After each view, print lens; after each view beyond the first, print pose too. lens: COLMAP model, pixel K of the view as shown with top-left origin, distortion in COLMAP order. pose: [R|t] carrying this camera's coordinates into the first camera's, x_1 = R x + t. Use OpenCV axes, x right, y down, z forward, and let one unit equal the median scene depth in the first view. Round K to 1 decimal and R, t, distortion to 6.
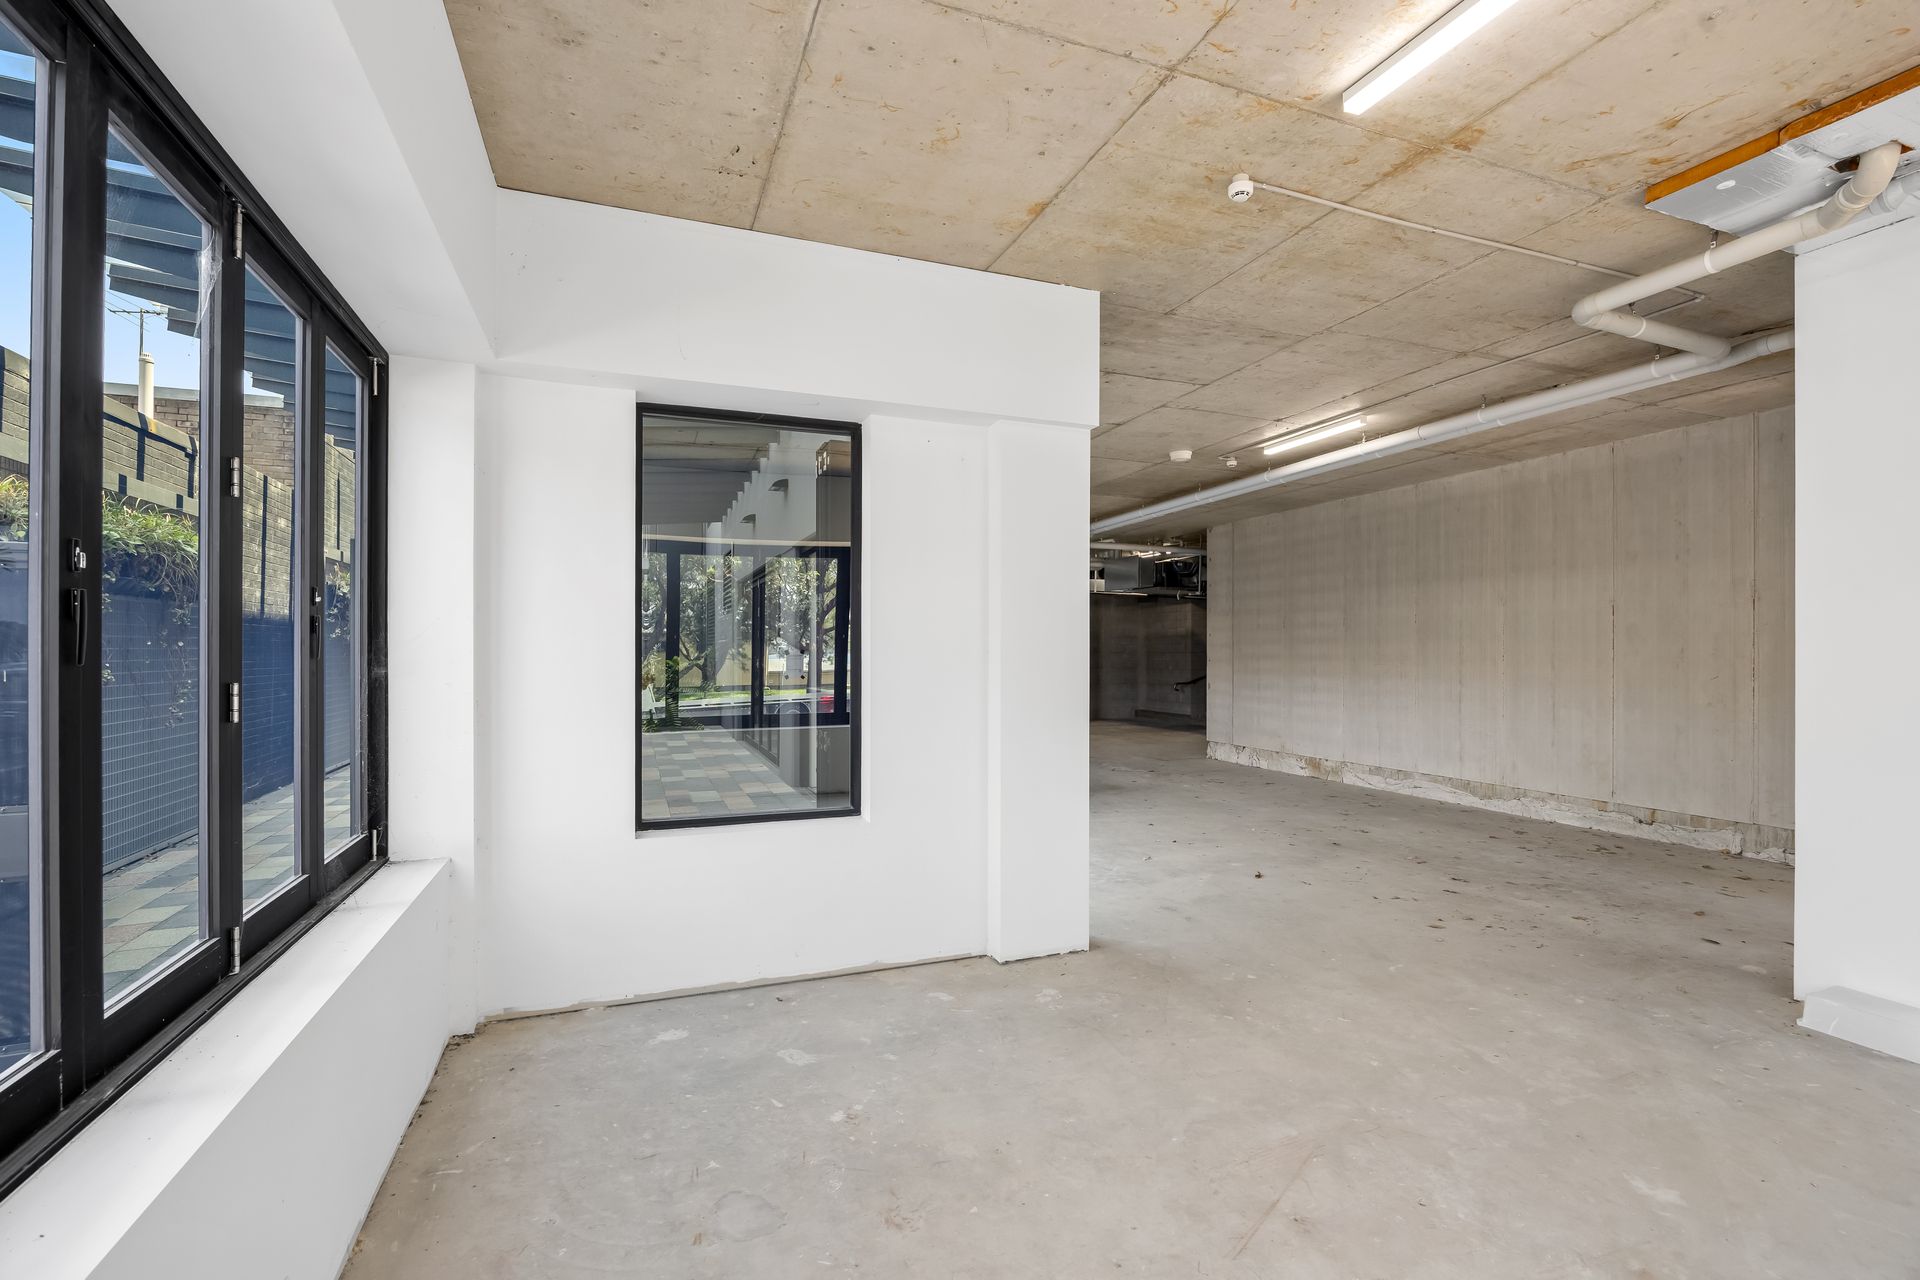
lens RADIAL K [[858.8, 0, 950.6], [0, 858.8, 634.6], [0, 0, 1]] dist [-0.008239, -0.000409]
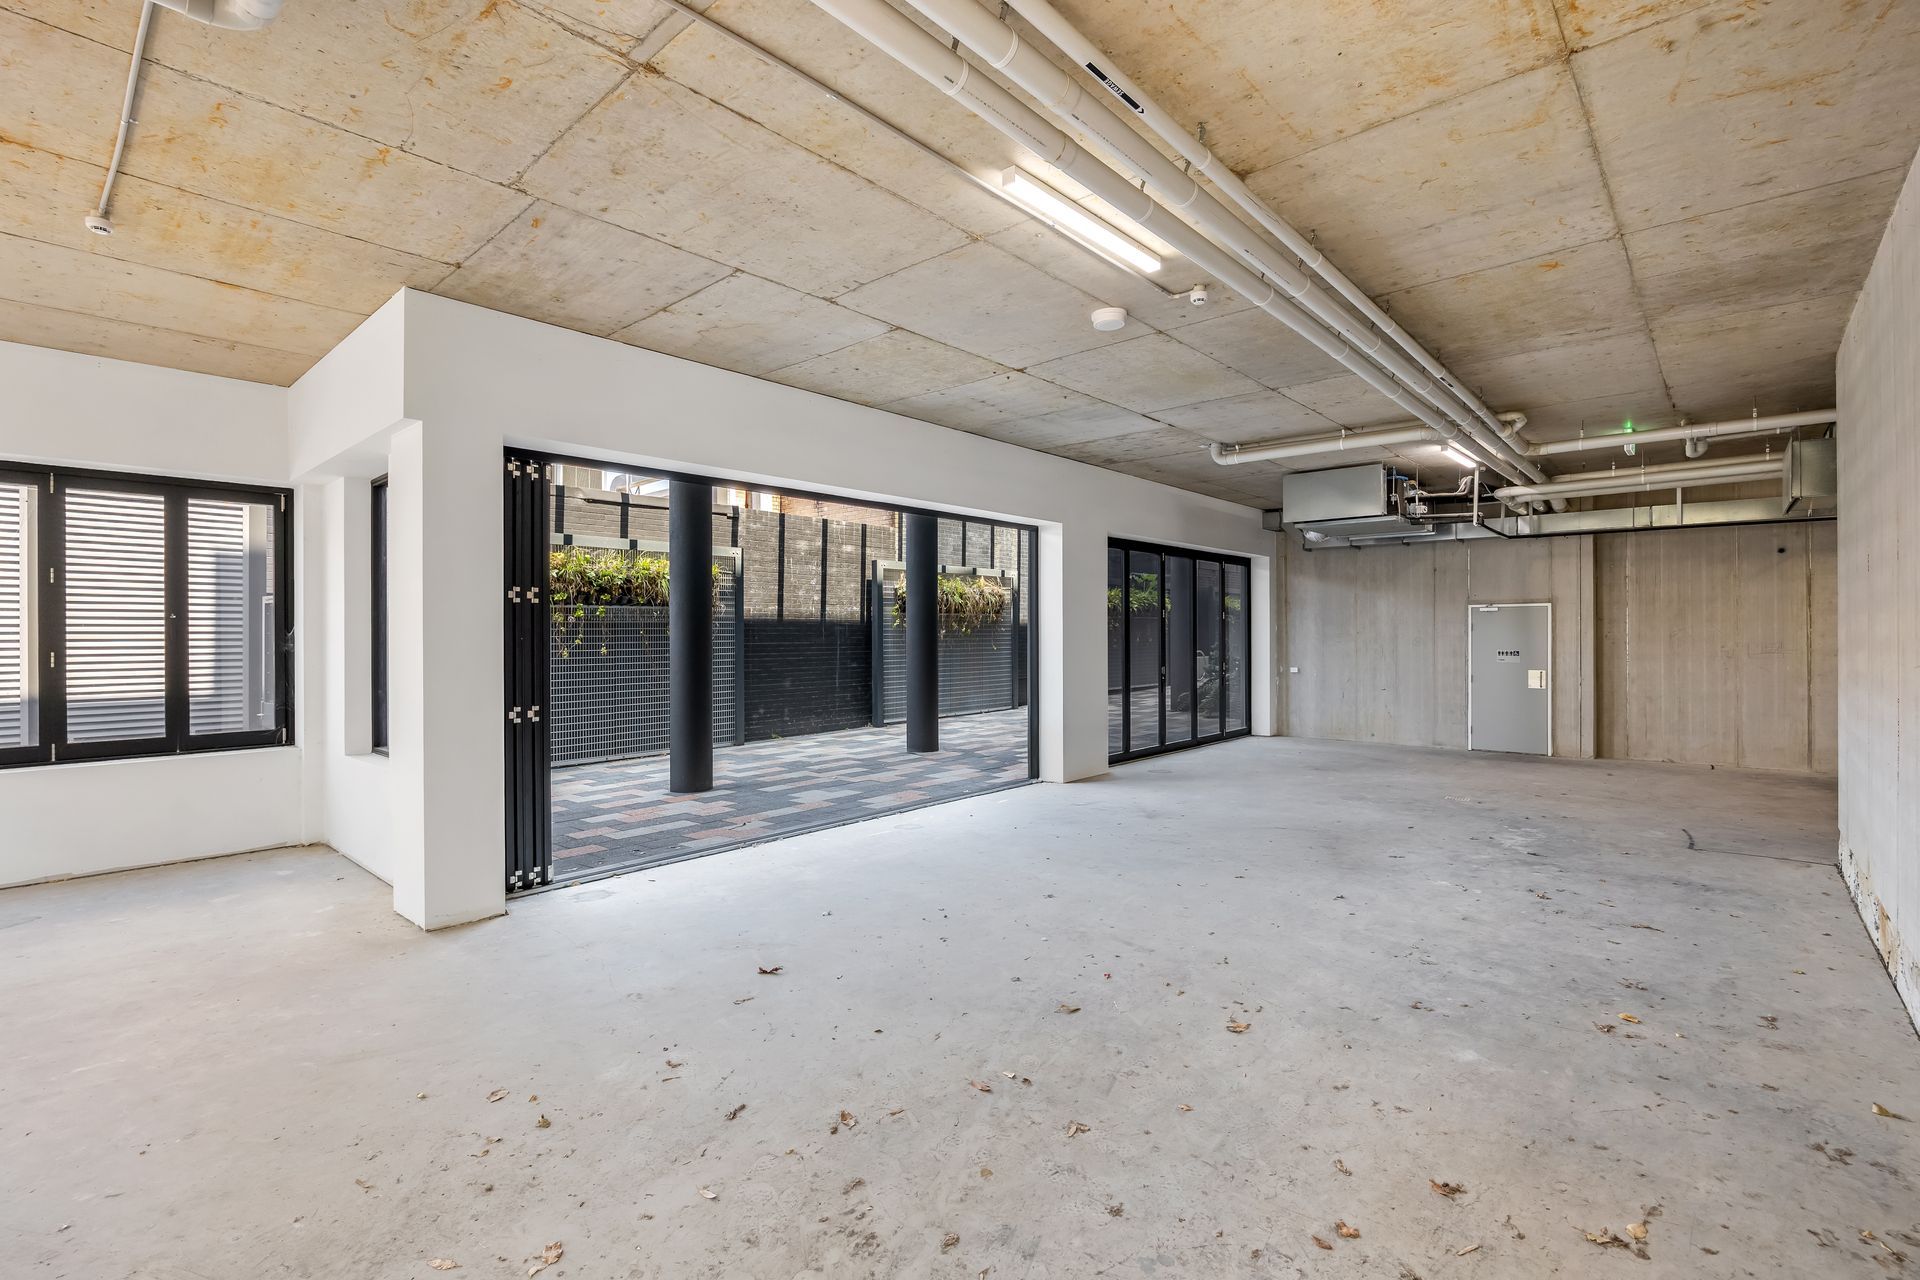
lens RADIAL K [[858.8, 0, 950.6], [0, 858.8, 634.6], [0, 0, 1]] dist [-0.008239, -0.000409]
pose [[0.454974, -0.001404, -0.890504, 1.212110], [0.022052, 0.999710, 0.009691, 0.013860], [0.890232, -0.024046, 0.454873, 0.981332]]
